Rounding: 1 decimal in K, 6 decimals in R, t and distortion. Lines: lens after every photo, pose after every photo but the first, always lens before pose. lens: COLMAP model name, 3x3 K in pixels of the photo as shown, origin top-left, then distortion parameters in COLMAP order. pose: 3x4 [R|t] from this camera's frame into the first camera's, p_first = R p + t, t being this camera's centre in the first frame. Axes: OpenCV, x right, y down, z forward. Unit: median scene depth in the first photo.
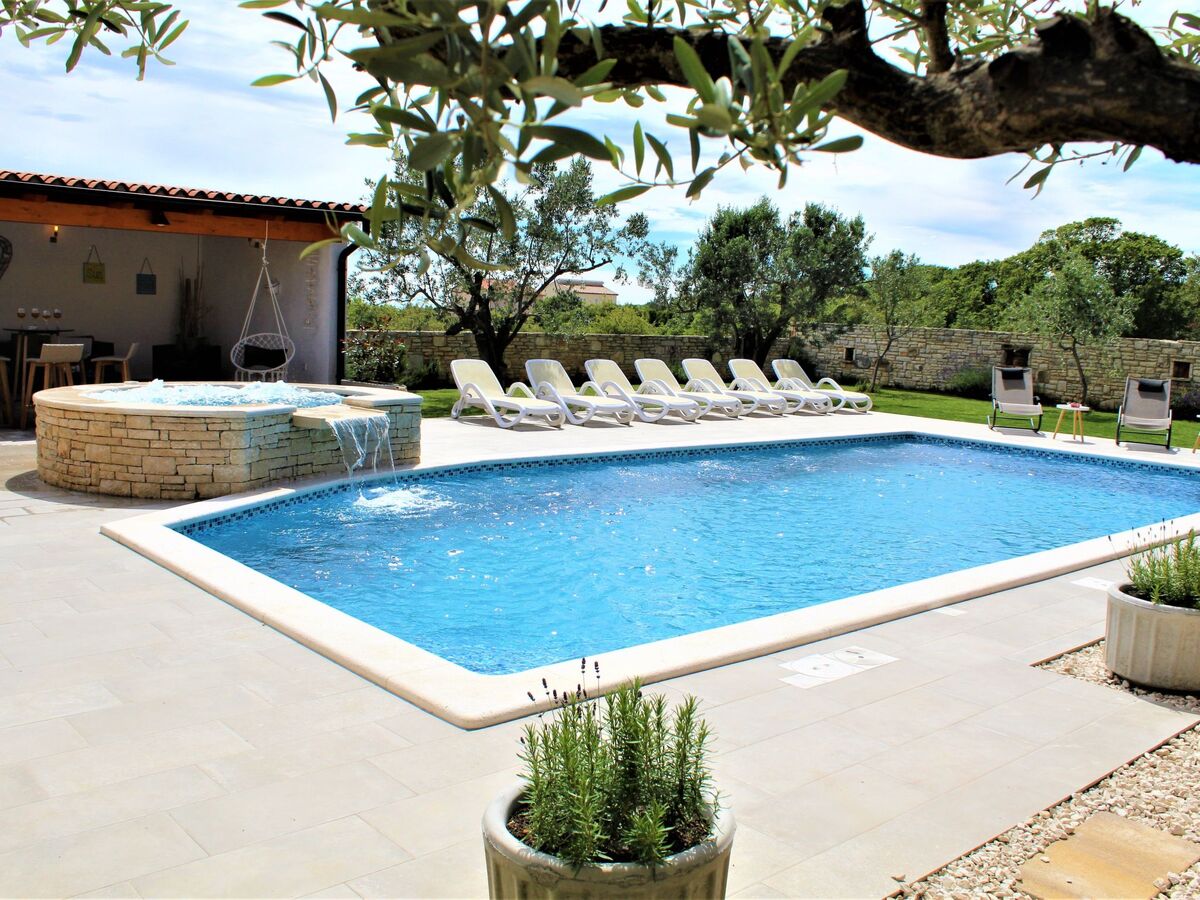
lens RADIAL K [[1141.5, 0, 600.0], [0, 1141.5, 450.0], [0, 0, 1]] dist [-0.171221, 0.169365]
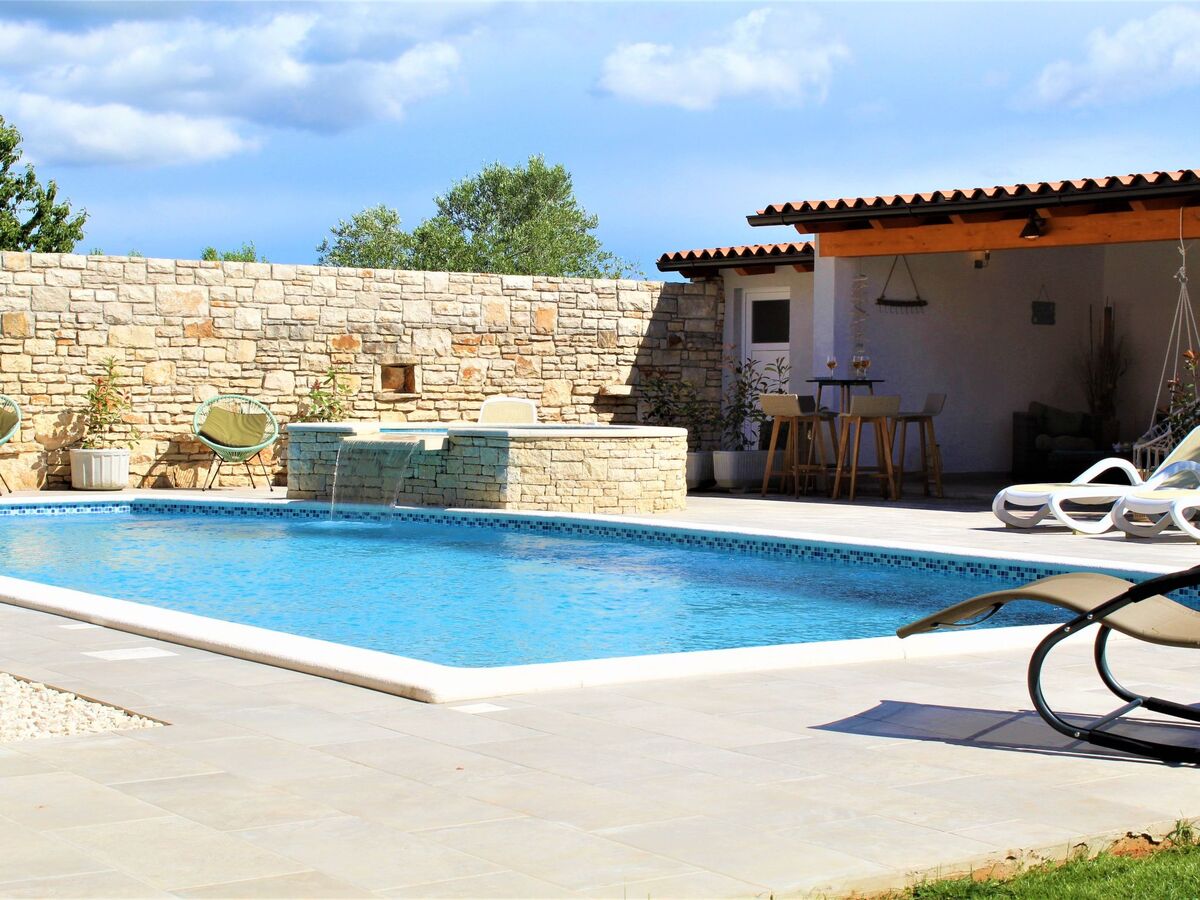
lens RADIAL K [[2164.4, 0, 600.0], [0, 2164.4, 450.0], [0, 0, 1]] dist [-0.011050, -0.041066]
pose [[-0.096380, -0.011230, -0.995281, 0.888912], [-0.133824, 0.991004, 0.001777, -0.027474], [0.986307, 0.133364, -0.097016, 0.764901]]
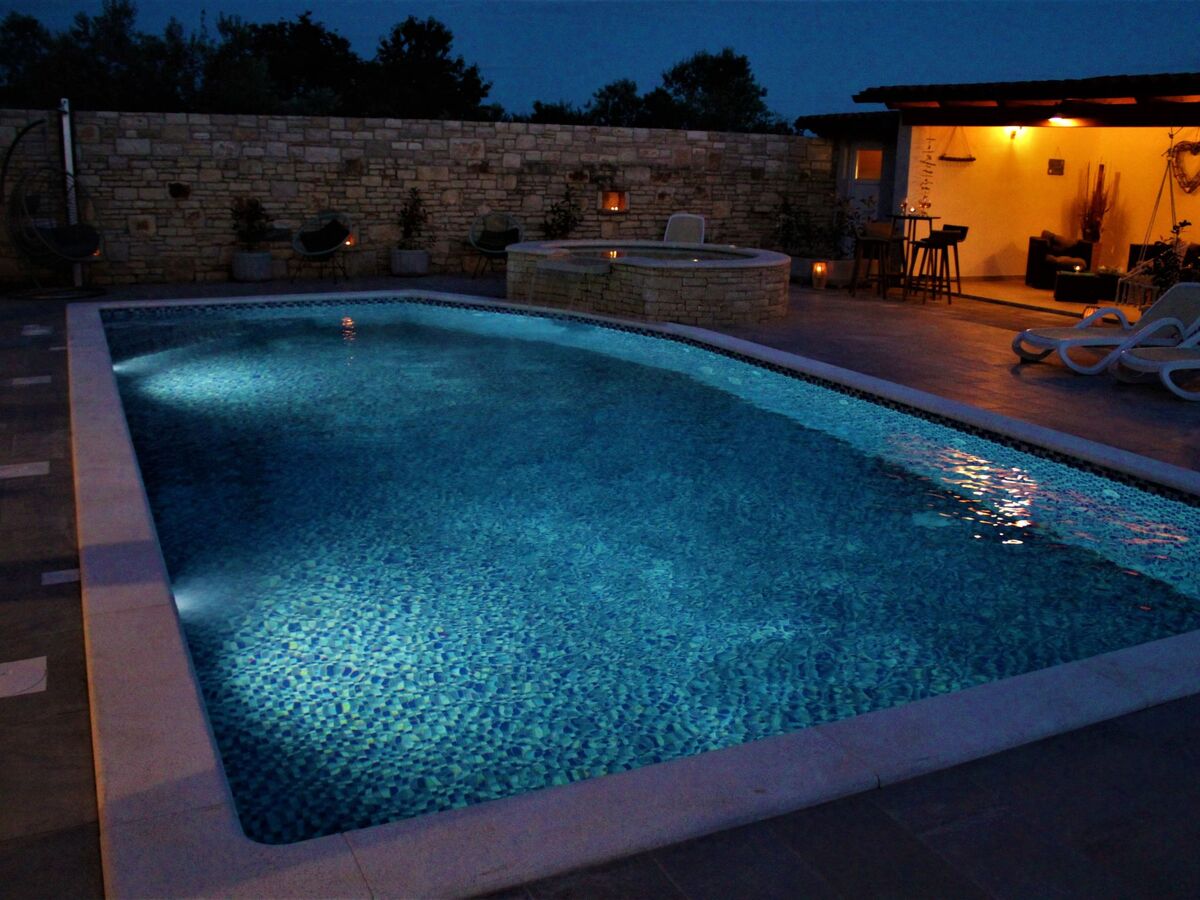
lens RADIAL K [[1141.5, 0, 600.0], [0, 1141.5, 450.0], [0, 0, 1]] dist [-0.171221, 0.169365]
pose [[-0.263616, 0.195147, -0.944682, 0.608251], [-0.153916, 0.958267, 0.240904, -0.083458], [0.952269, 0.208907, -0.222578, 0.778976]]
